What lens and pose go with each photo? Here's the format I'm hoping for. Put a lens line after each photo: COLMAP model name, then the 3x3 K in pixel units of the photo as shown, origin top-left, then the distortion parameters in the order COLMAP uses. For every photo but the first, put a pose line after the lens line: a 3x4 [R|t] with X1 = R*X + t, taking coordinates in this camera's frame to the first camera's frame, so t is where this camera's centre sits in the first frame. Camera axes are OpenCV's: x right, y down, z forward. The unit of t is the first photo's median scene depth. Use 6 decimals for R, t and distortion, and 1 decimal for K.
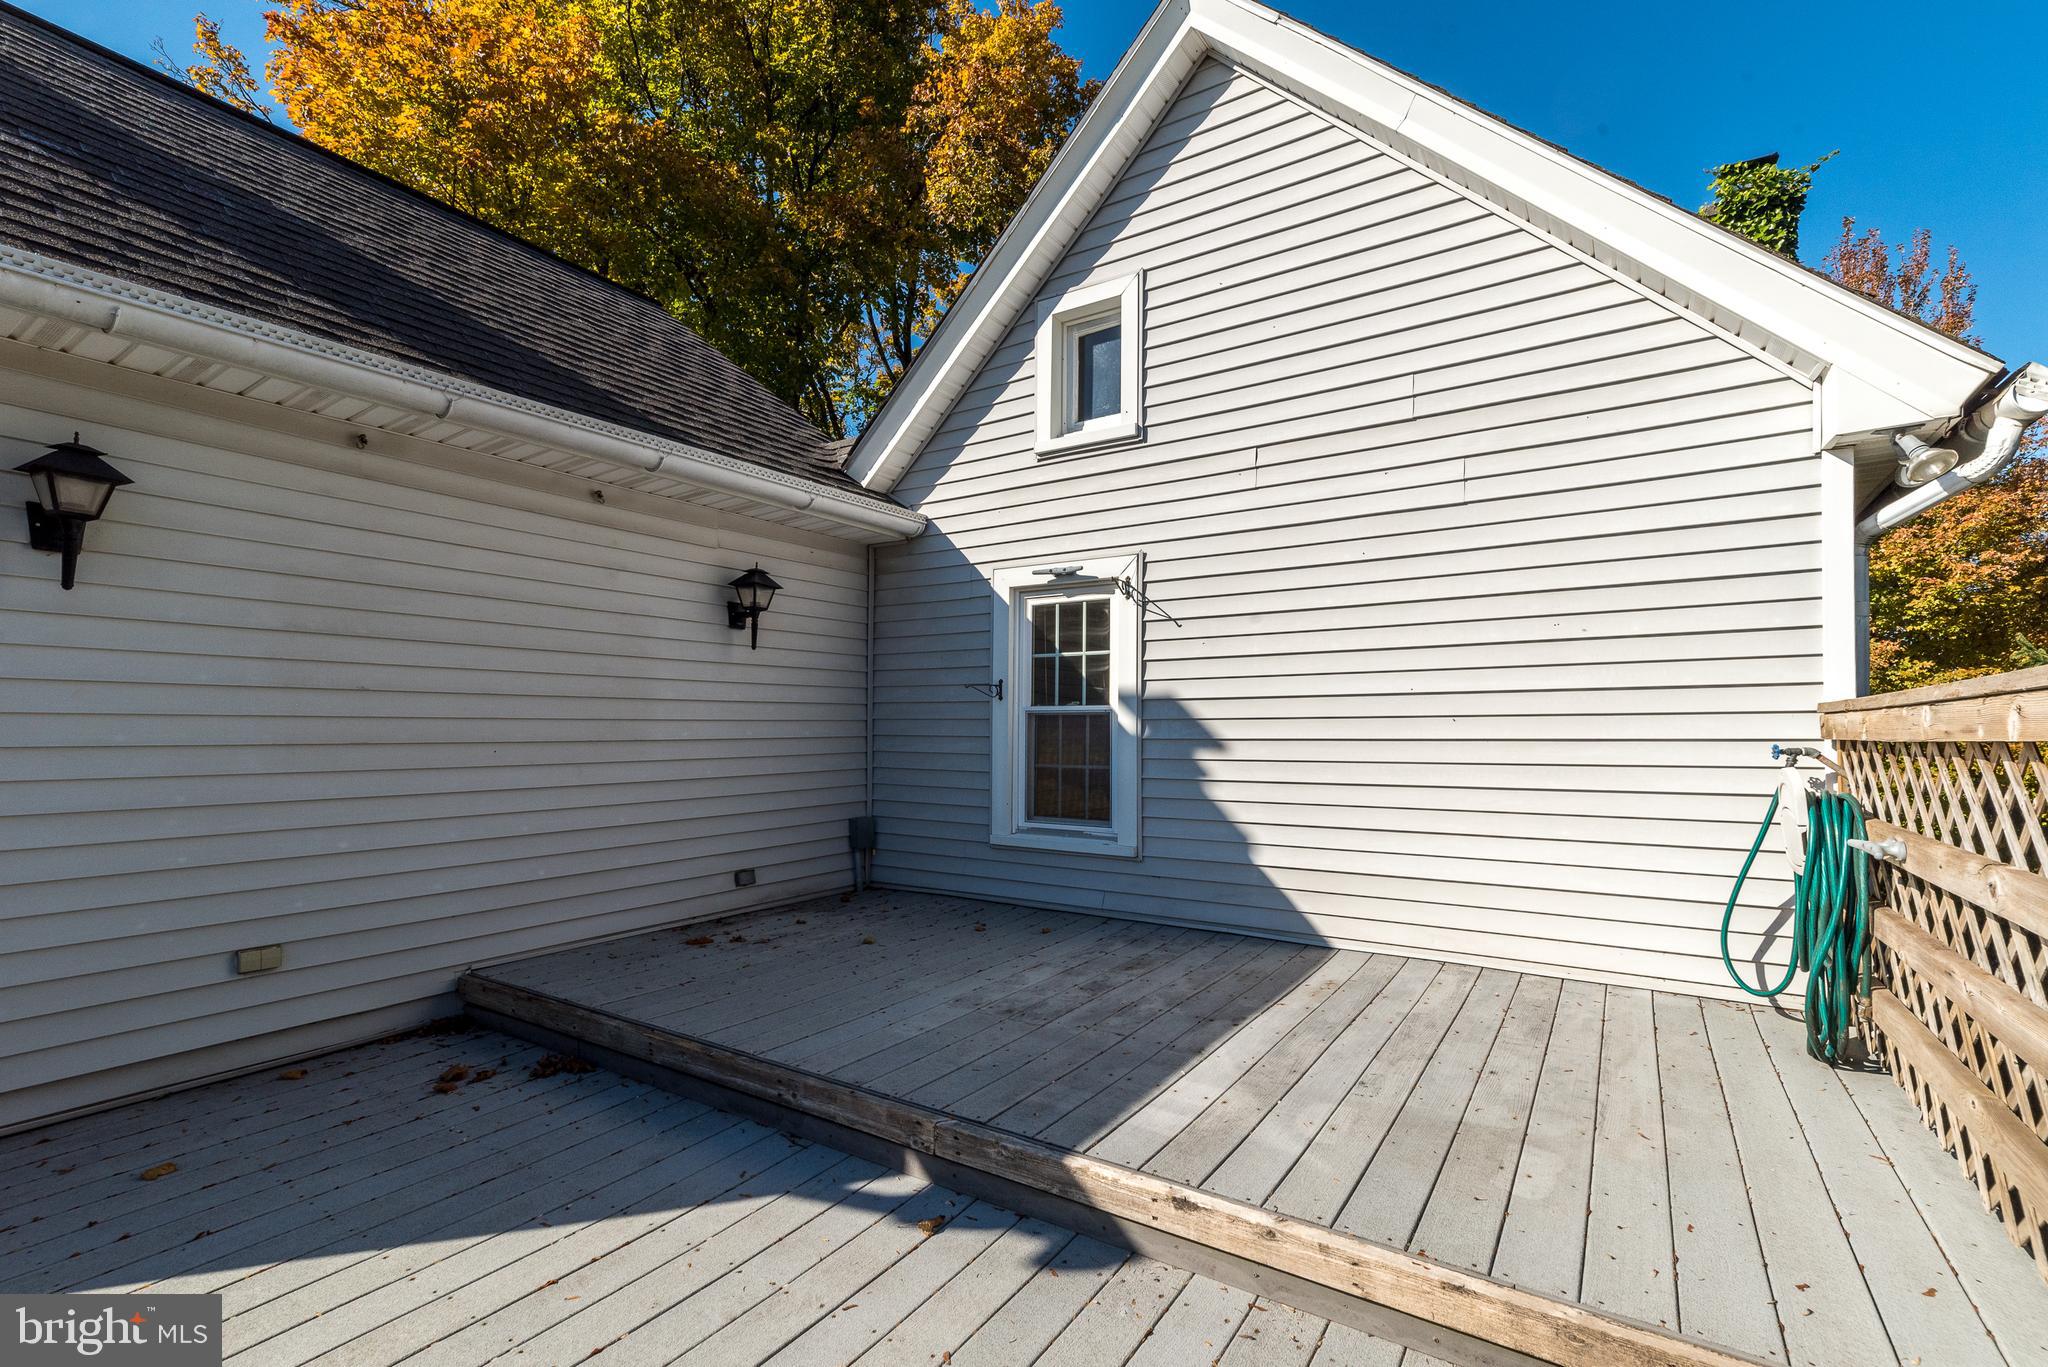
lens RADIAL K [[910.0, 0, 1025.5], [0, 910.0, 698.6], [0, 0, 1]] dist [0.010541, -0.001436]
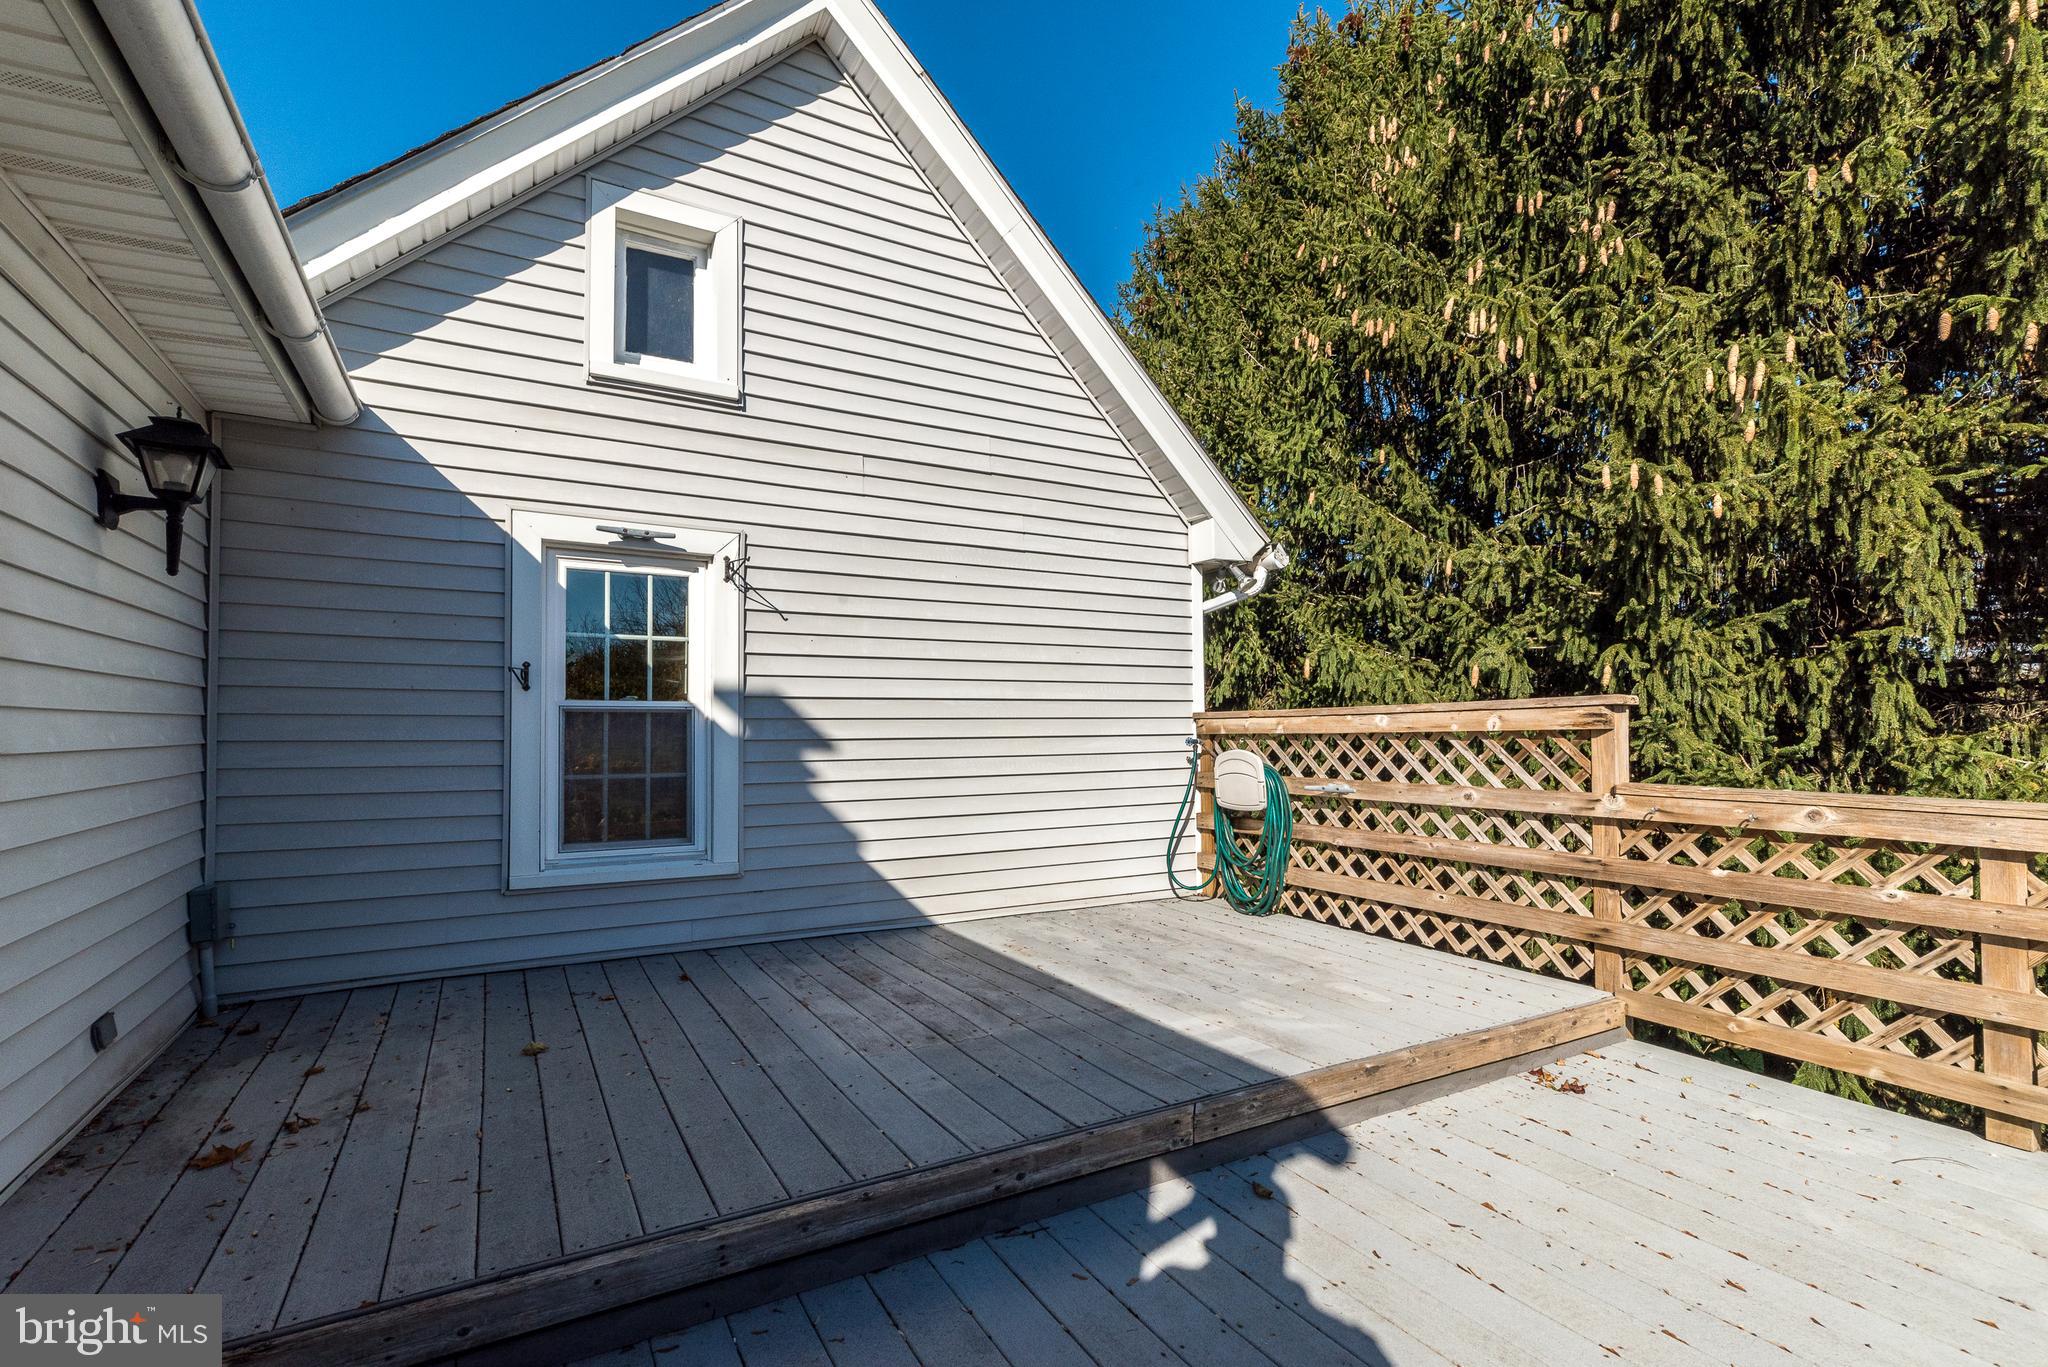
lens RADIAL K [[910.0, 0, 1014.3], [0, 910.0, 696.2], [0, 0, 1]] dist [0.010541, -0.001436]
pose [[0.470003, 0.031785, 0.882092, -0.524616], [-0.024264, 0.999439, -0.023085, 0.014694], [-0.882331, -0.010553, 0.470511, 0.334567]]
